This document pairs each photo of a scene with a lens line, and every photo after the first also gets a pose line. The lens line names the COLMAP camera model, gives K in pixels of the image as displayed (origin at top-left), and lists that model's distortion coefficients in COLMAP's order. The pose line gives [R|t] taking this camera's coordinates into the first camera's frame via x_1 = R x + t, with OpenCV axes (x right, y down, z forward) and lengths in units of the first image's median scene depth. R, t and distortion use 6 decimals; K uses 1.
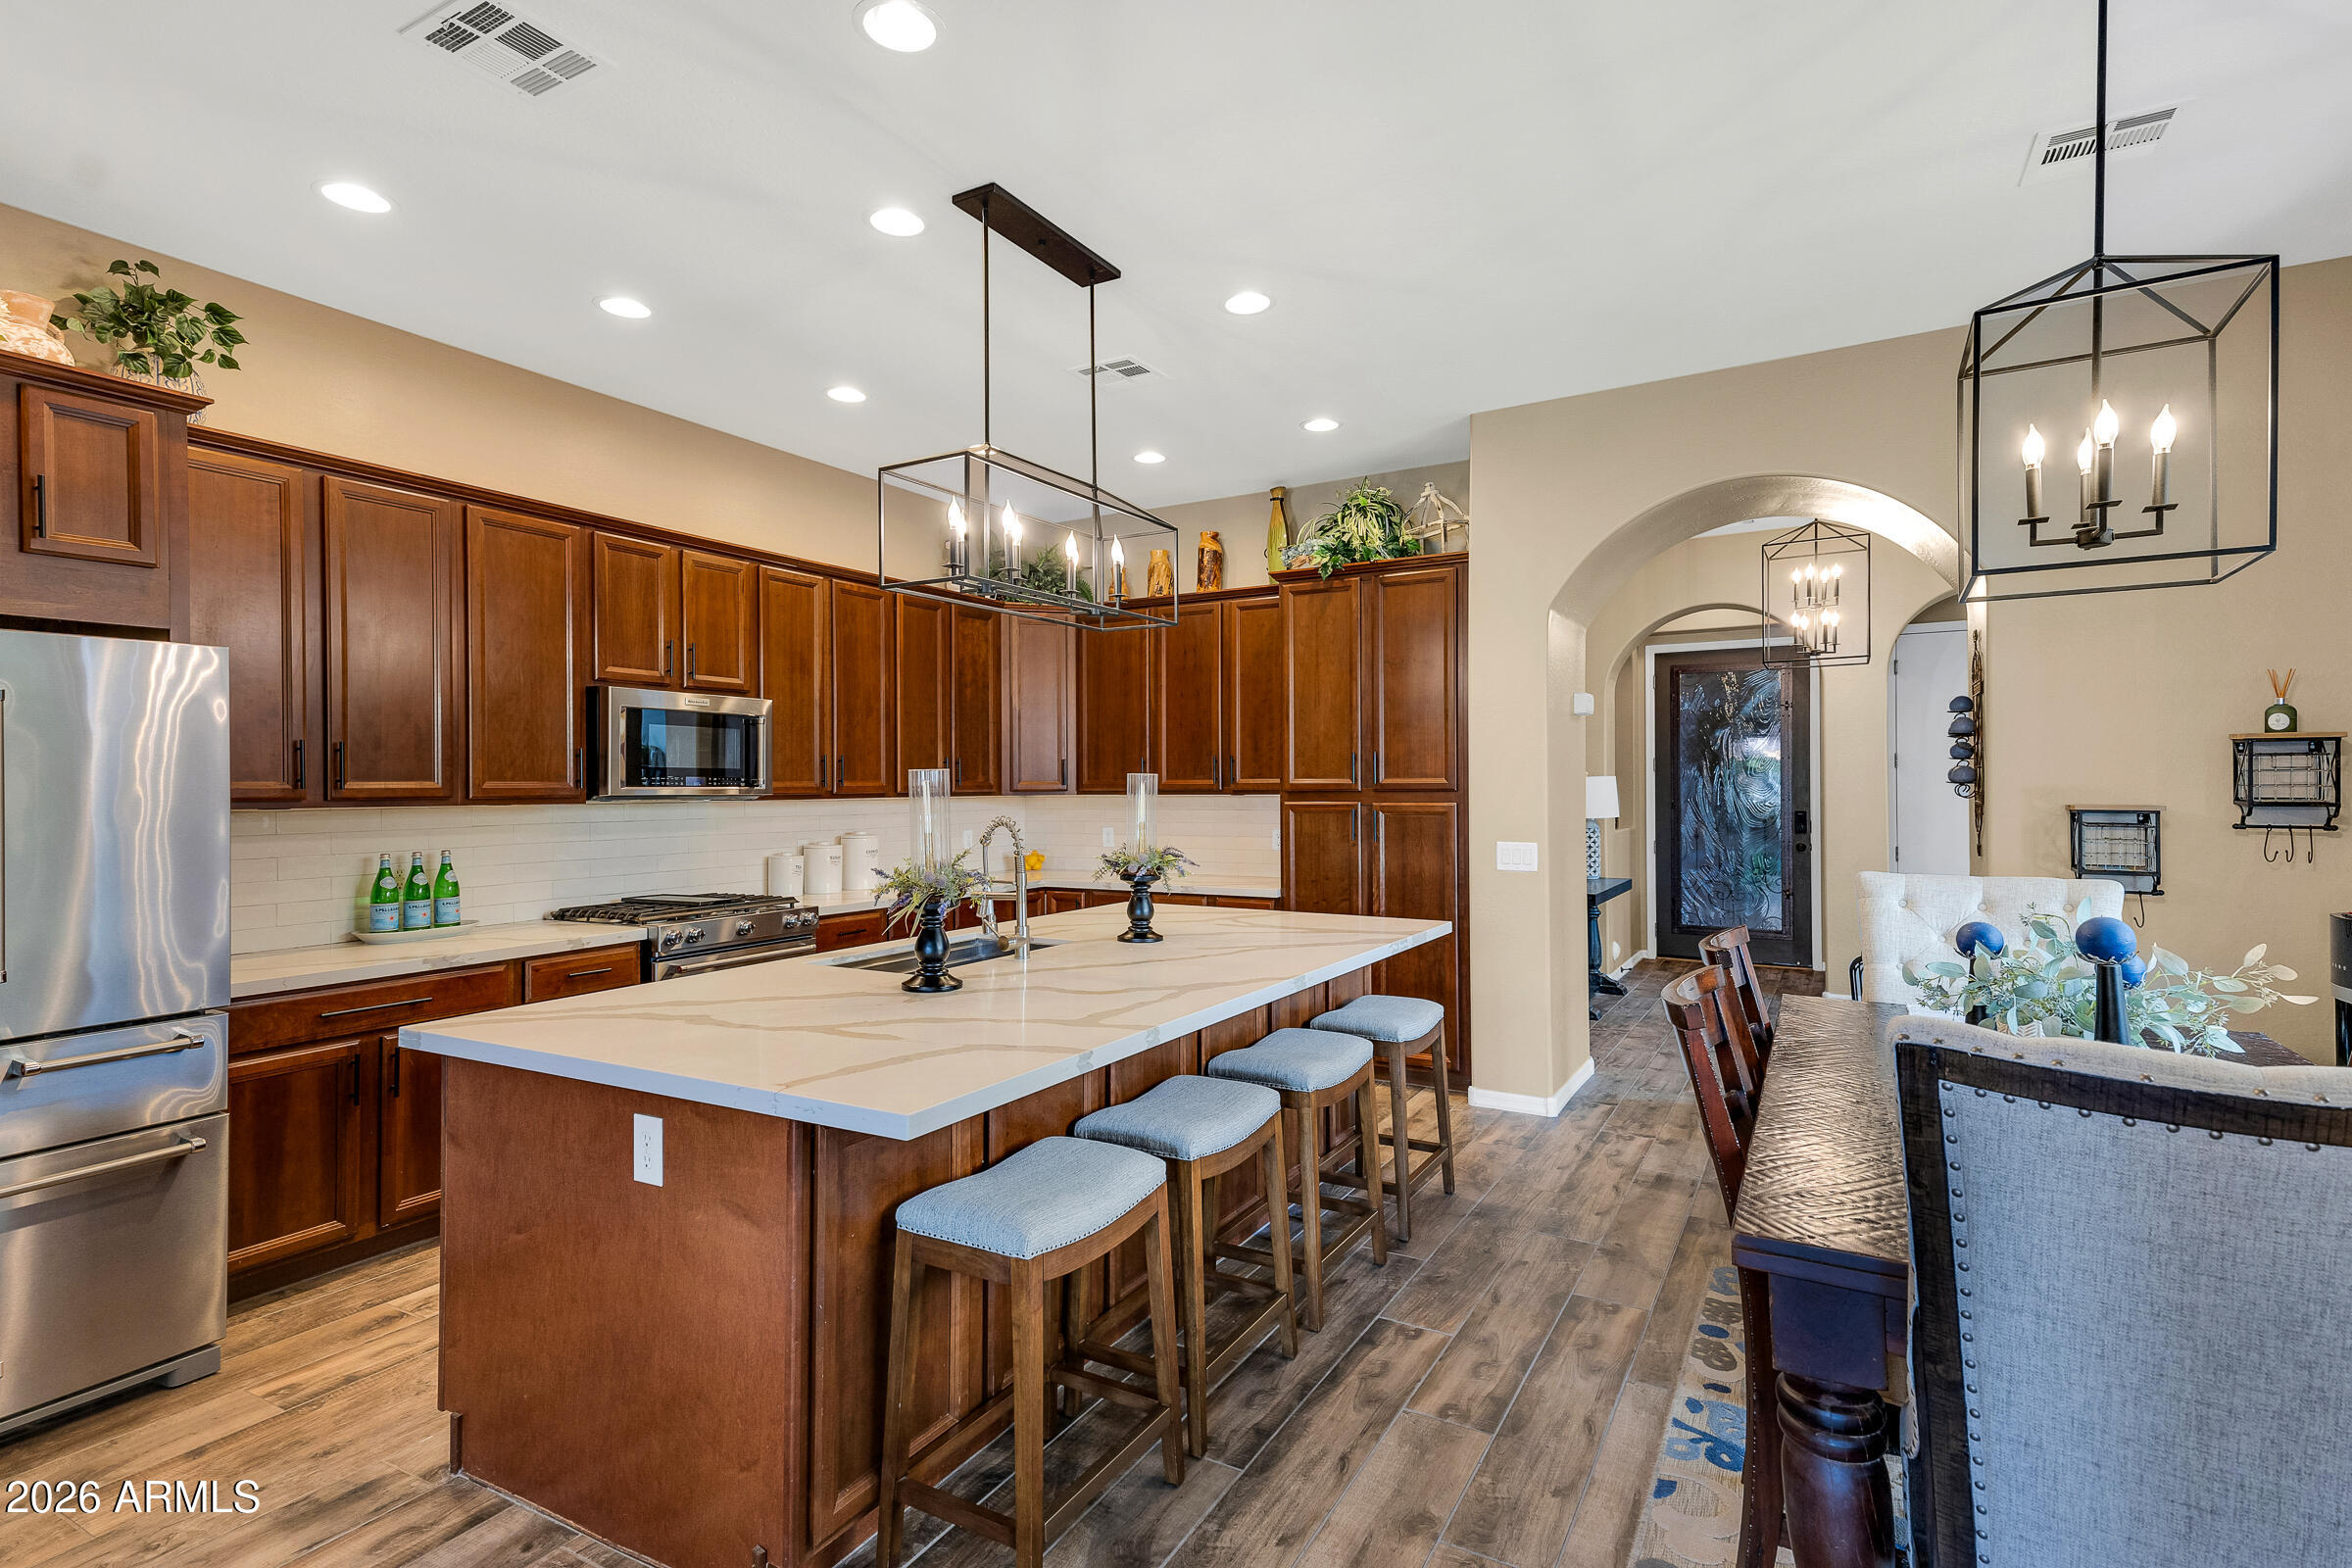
lens RADIAL K [[1146.4, 0, 1185.3], [0, 1146.4, 776.0], [0, 0, 1]] dist [0.054185, -0.009212]
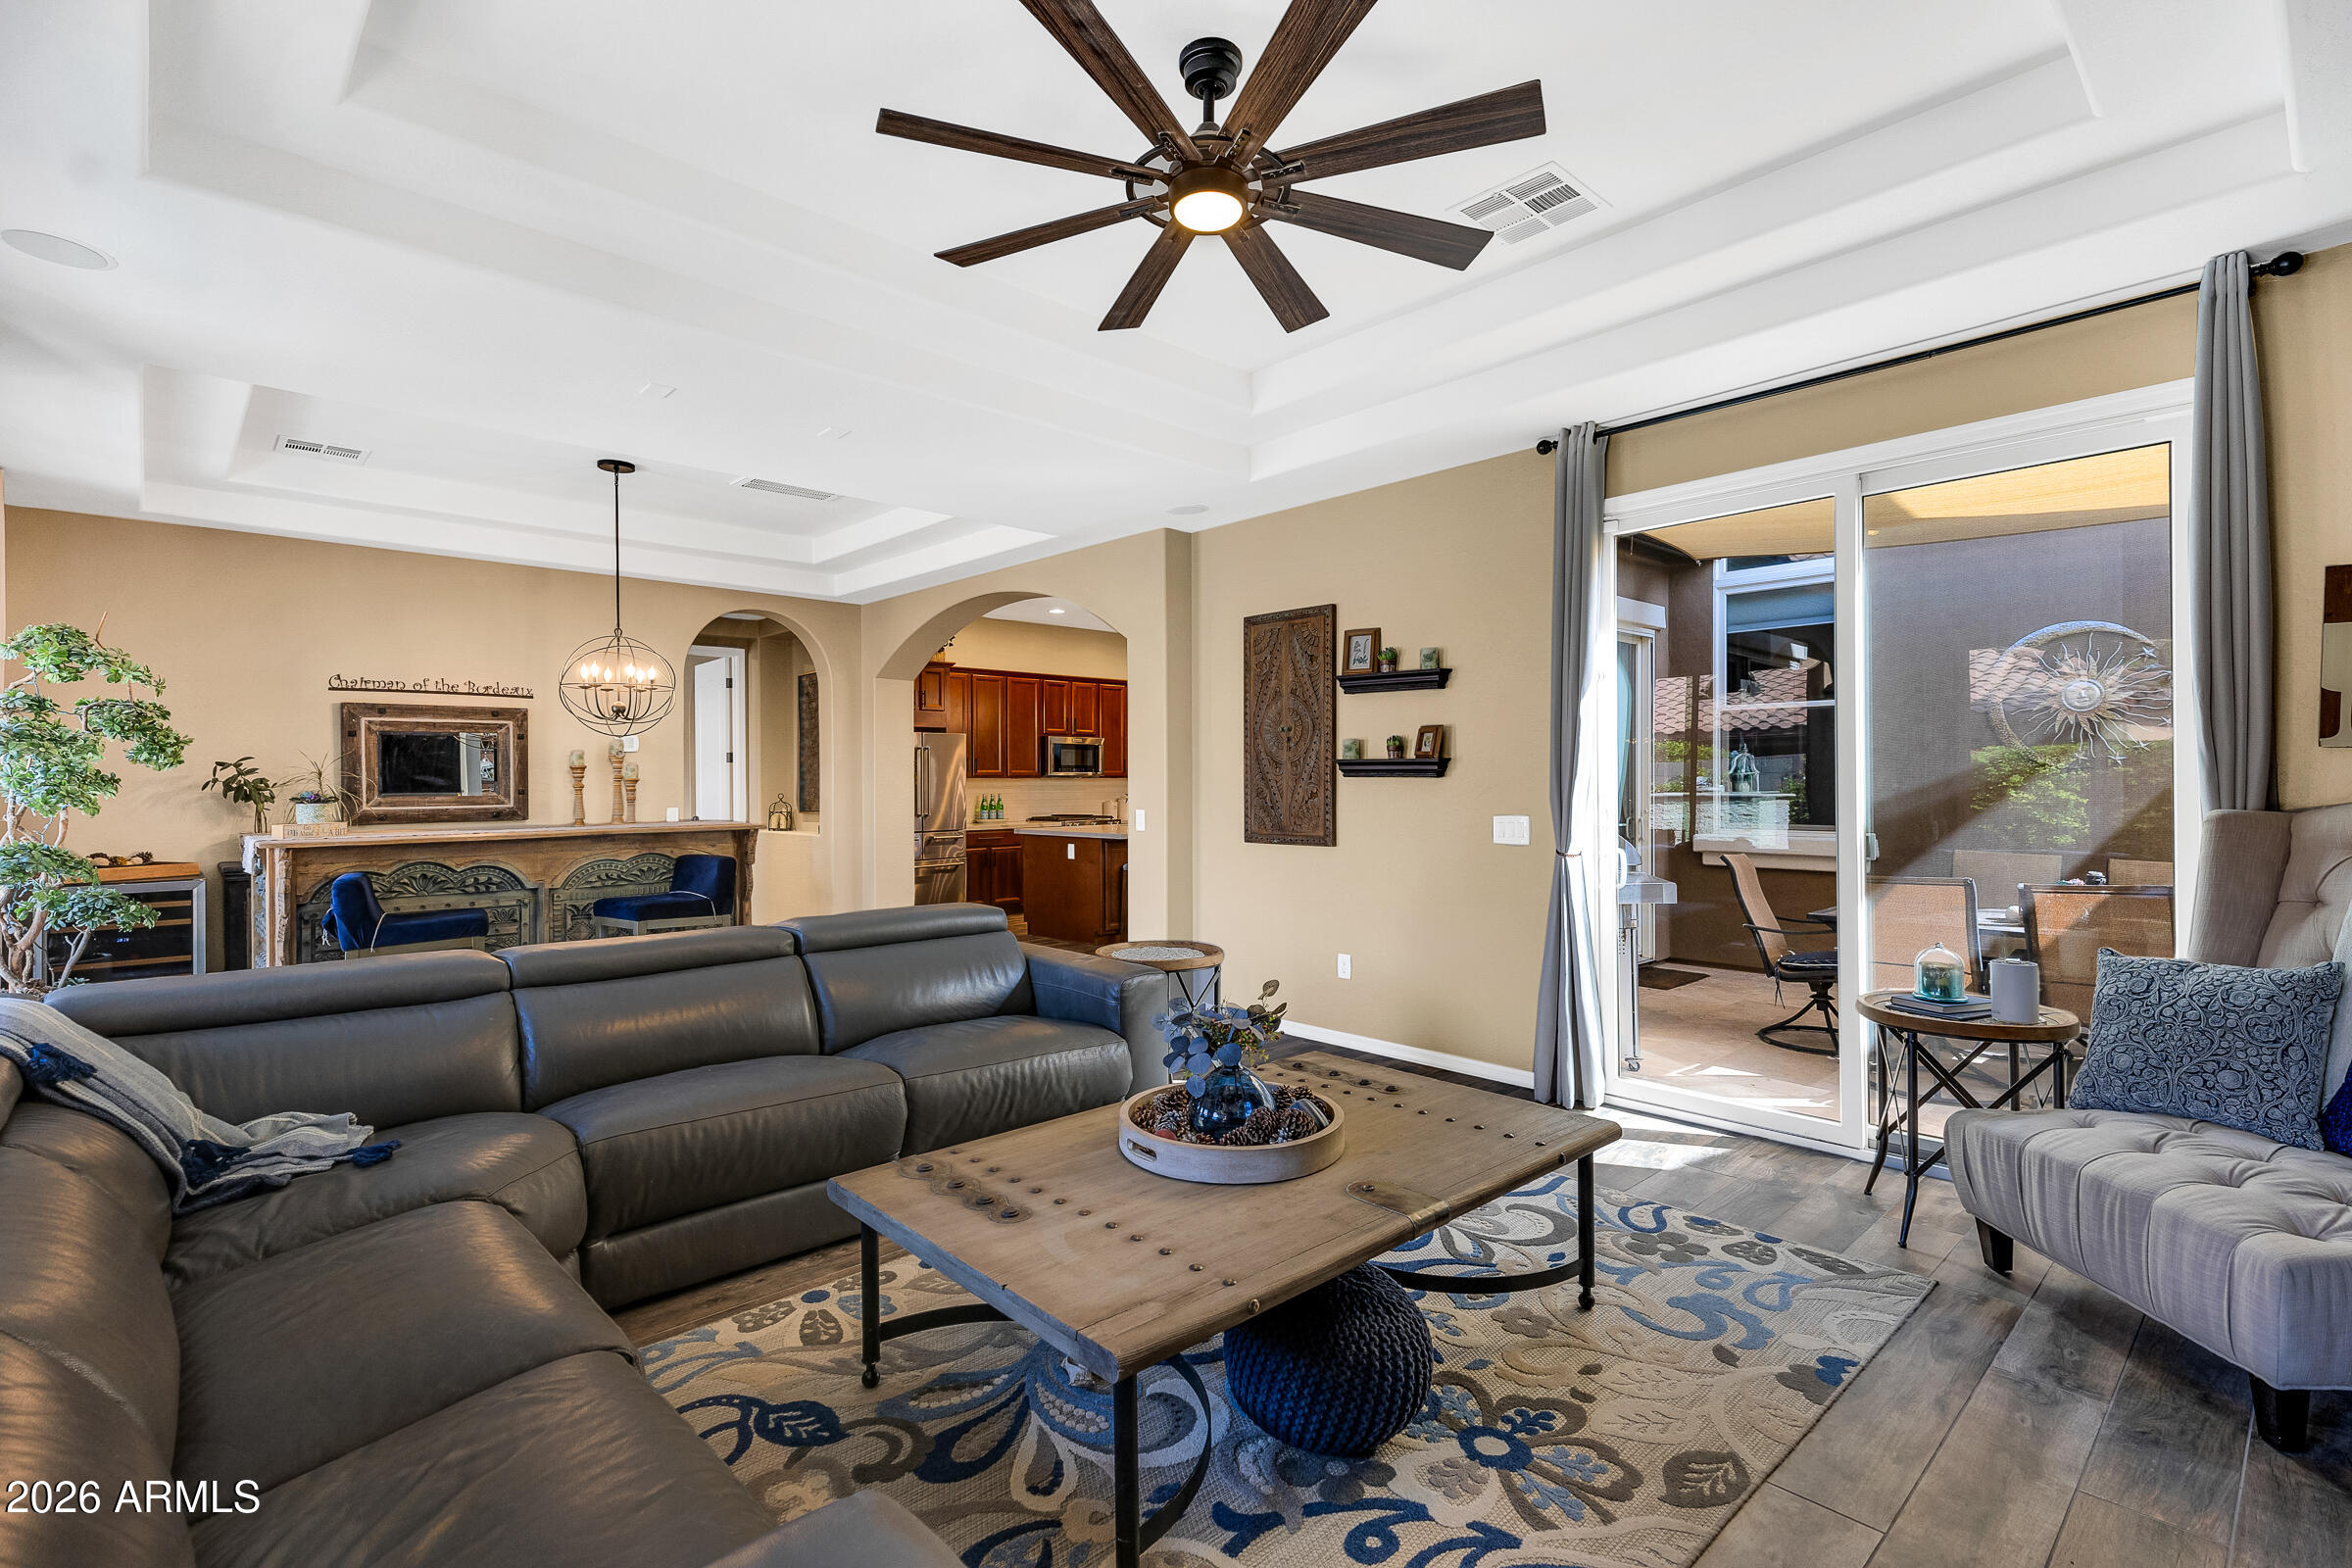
lens RADIAL K [[1115.1, 0, 1159.4], [0, 1115.1, 774.3], [0, 0, 1]] dist [0.037129, -0.002403]
pose [[0.950377, -0.000399, -0.311102, 0.576539], [0.001998, 0.999986, 0.004818, 0.002244], [0.311096, -0.005201, 0.950364, -1.431580]]
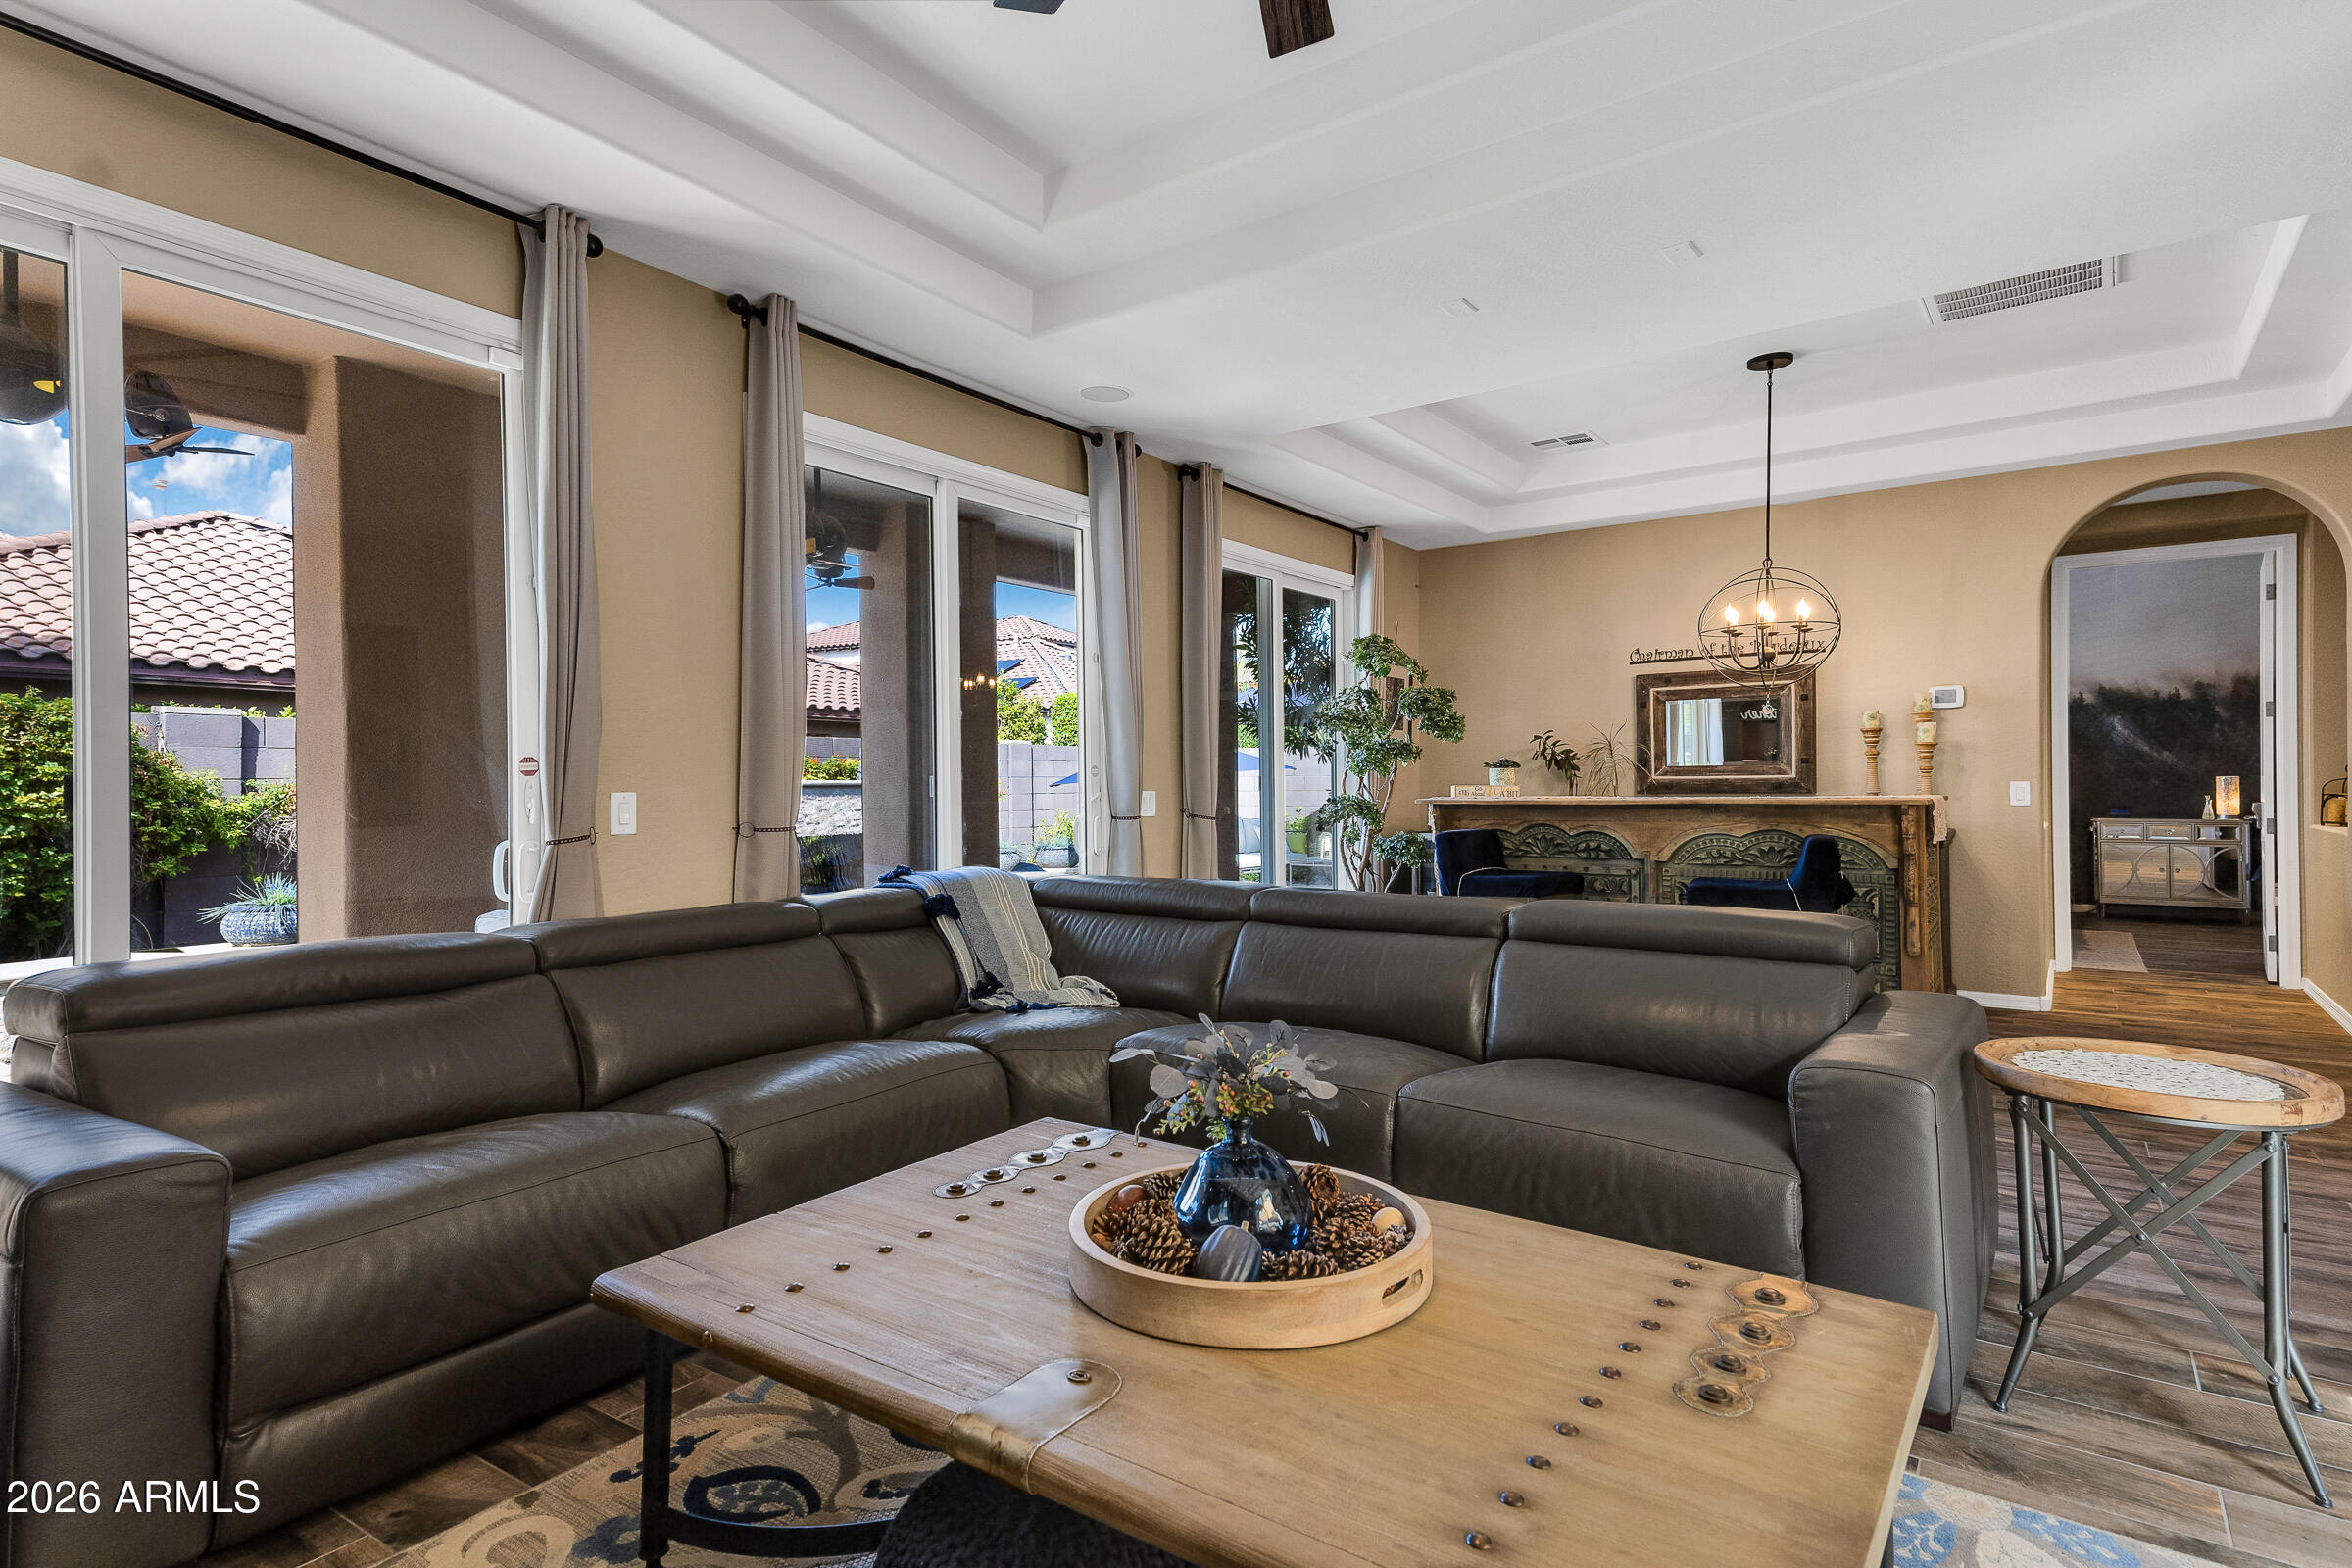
lens RADIAL K [[1225.9, 0, 1161.0], [0, 1225.9, 780.3], [0, 0, 1]] dist [0.057489, -0.002758]
pose [[-0.111339, 0.006451, -0.993762, 0.850530], [0.016112, 0.999859, 0.004686, 0.038458], [0.993652, -0.015490, -0.111427, -0.801595]]
